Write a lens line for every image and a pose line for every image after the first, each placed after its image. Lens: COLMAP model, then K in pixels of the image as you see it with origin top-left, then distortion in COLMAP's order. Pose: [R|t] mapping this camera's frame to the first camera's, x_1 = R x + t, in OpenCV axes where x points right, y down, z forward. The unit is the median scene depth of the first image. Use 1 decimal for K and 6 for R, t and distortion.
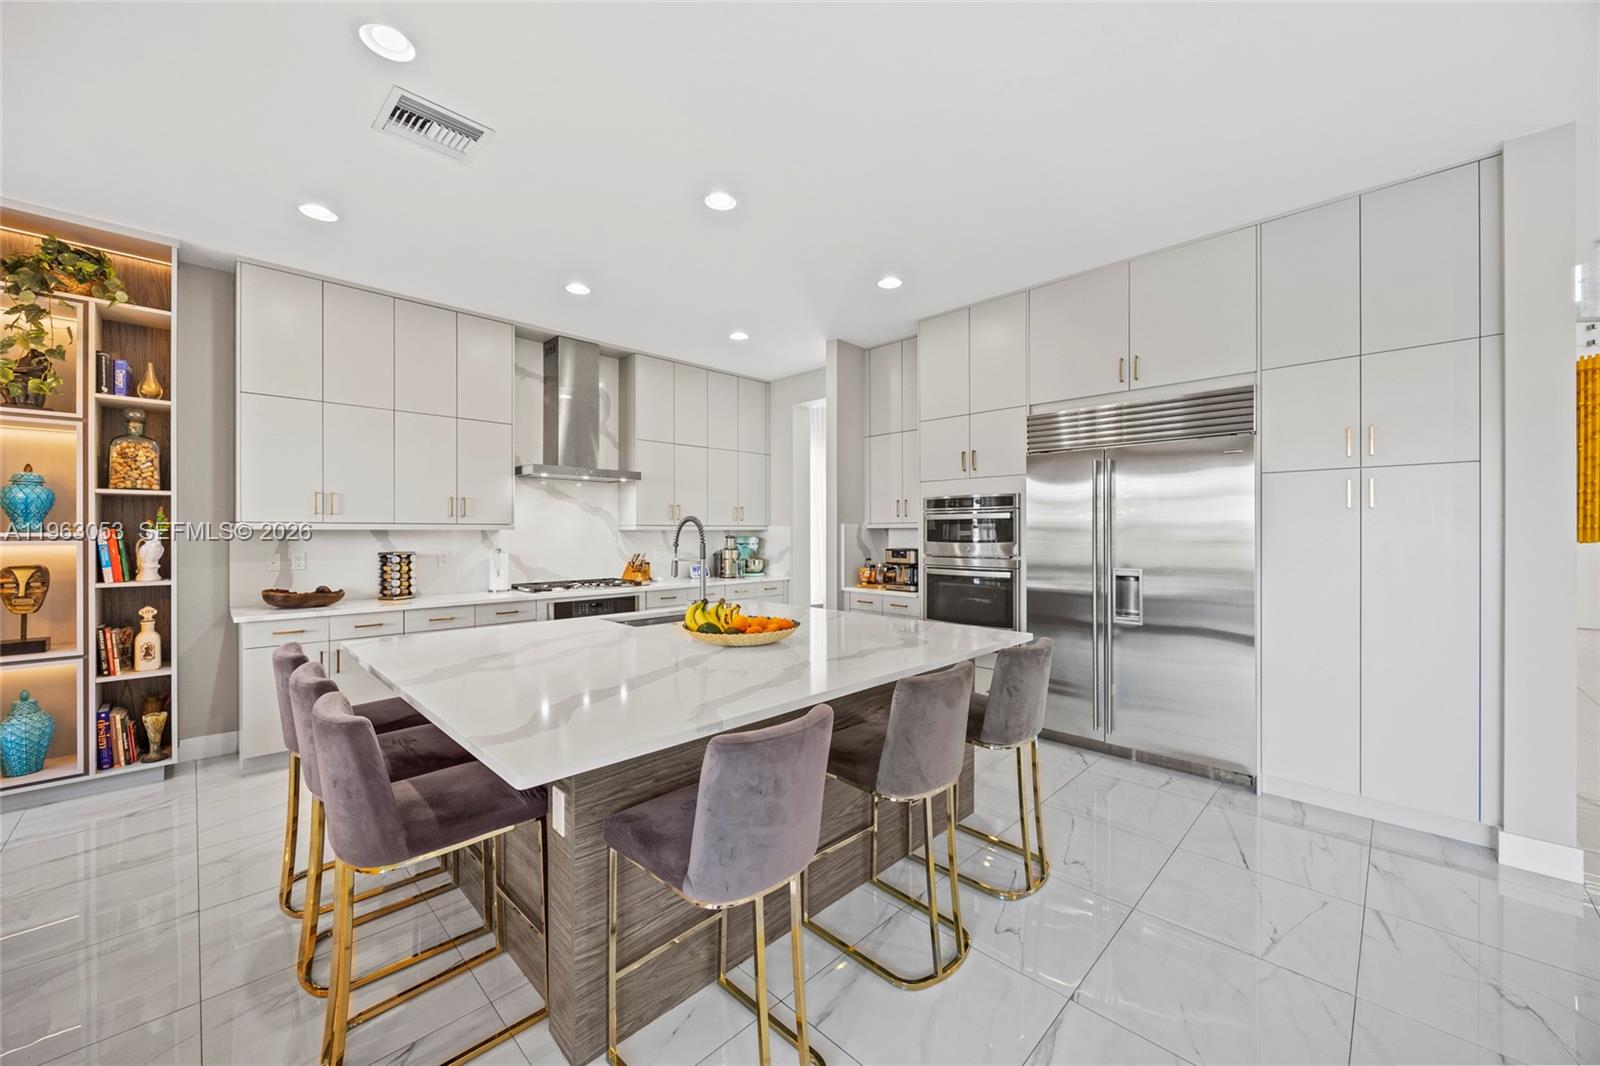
lens RADIAL K [[608.0, 0, 807.0], [0, 608.0, 533.8], [0, 0, 1]] dist [-0.003798, -0.000405]
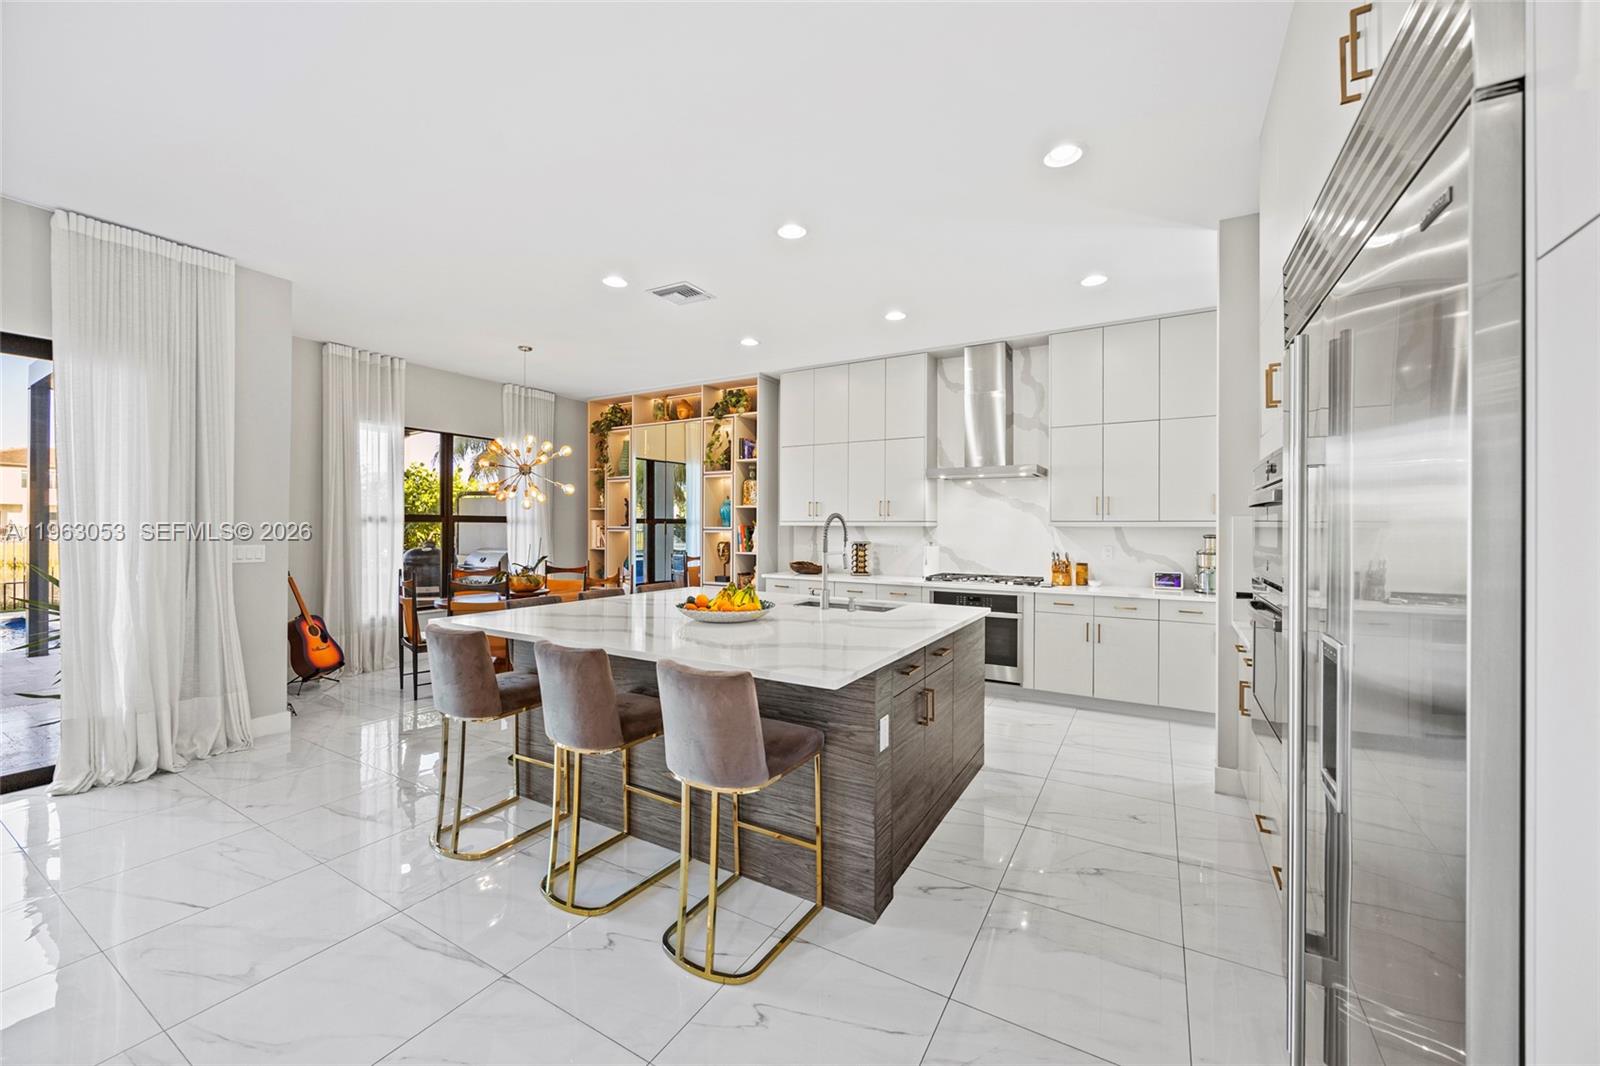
lens RADIAL K [[608.0, 0, 798.2], [0, 608.0, 525.3], [0, 0, 1]] dist [-0.003798, -0.000405]
pose [[0.244686, -0.001490, -0.969601, 0.849132], [-0.009026, 0.999952, -0.003815, -0.001807], [0.969560, 0.009685, 0.244661, 0.665074]]
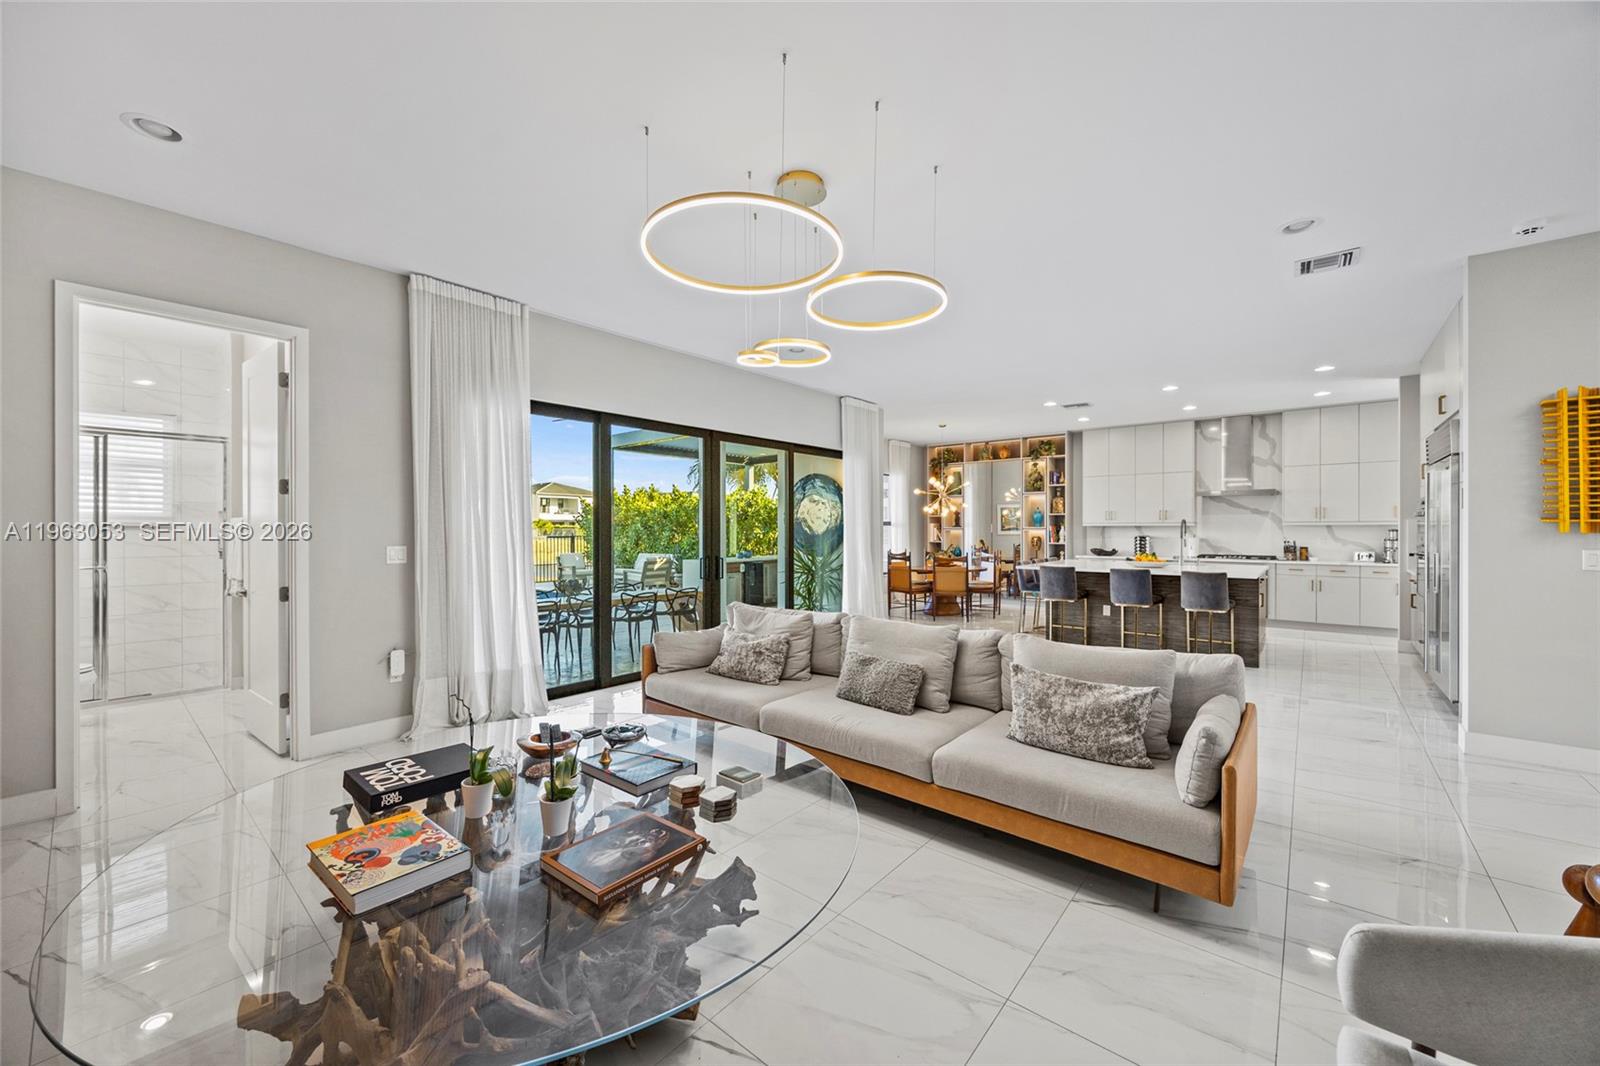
lens RADIAL K [[608.0, 0, 798.5], [0, 608.0, 532.2], [0, 0, 1]] dist [-0.003798, -0.000405]
pose [[0.073811, 0.007029, -0.997247, 1.922375], [-0.002439, 0.999973, 0.006867, 0.005893], [0.997269, 0.001925, 0.073827, -0.572077]]
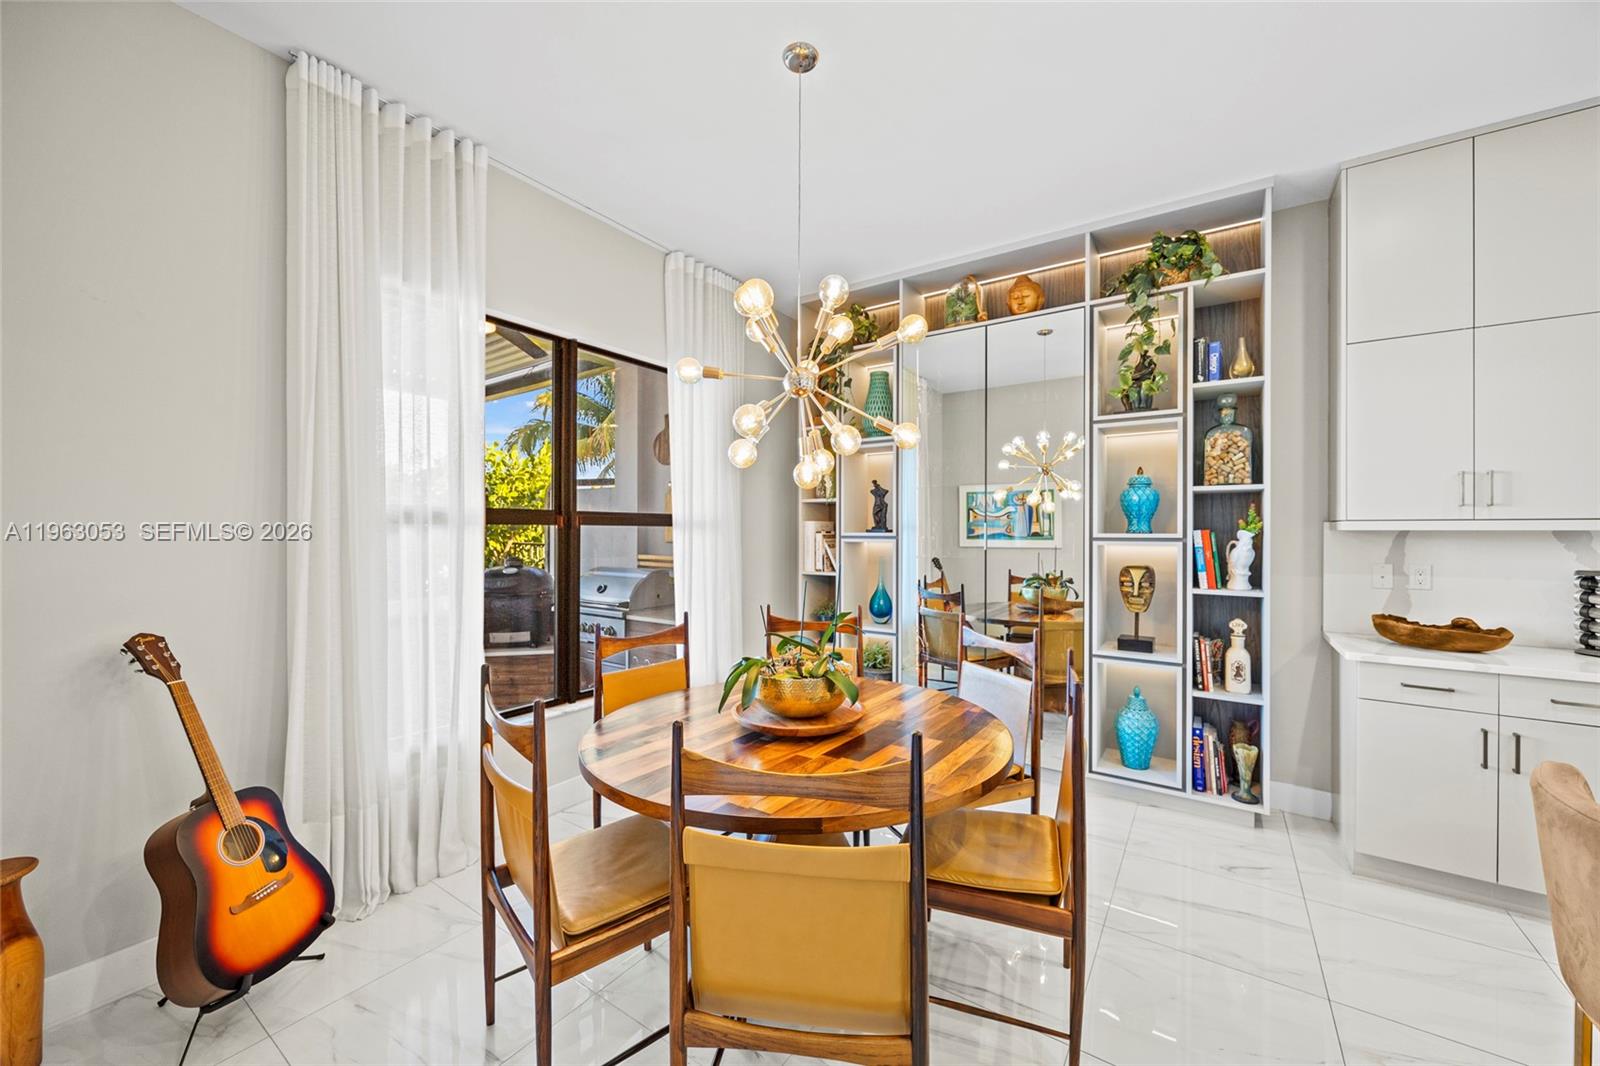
lens RADIAL K [[608.0, 0, 800.8], [0, 608.0, 529.6], [0, 0, 1]] dist [-0.003798, -0.000405]
pose [[0.176335, -0.002861, -0.984326, -0.349273], [-0.006211, 0.999973, -0.004020, -0.000900], [0.984311, 0.006822, 0.176312, 0.231602]]
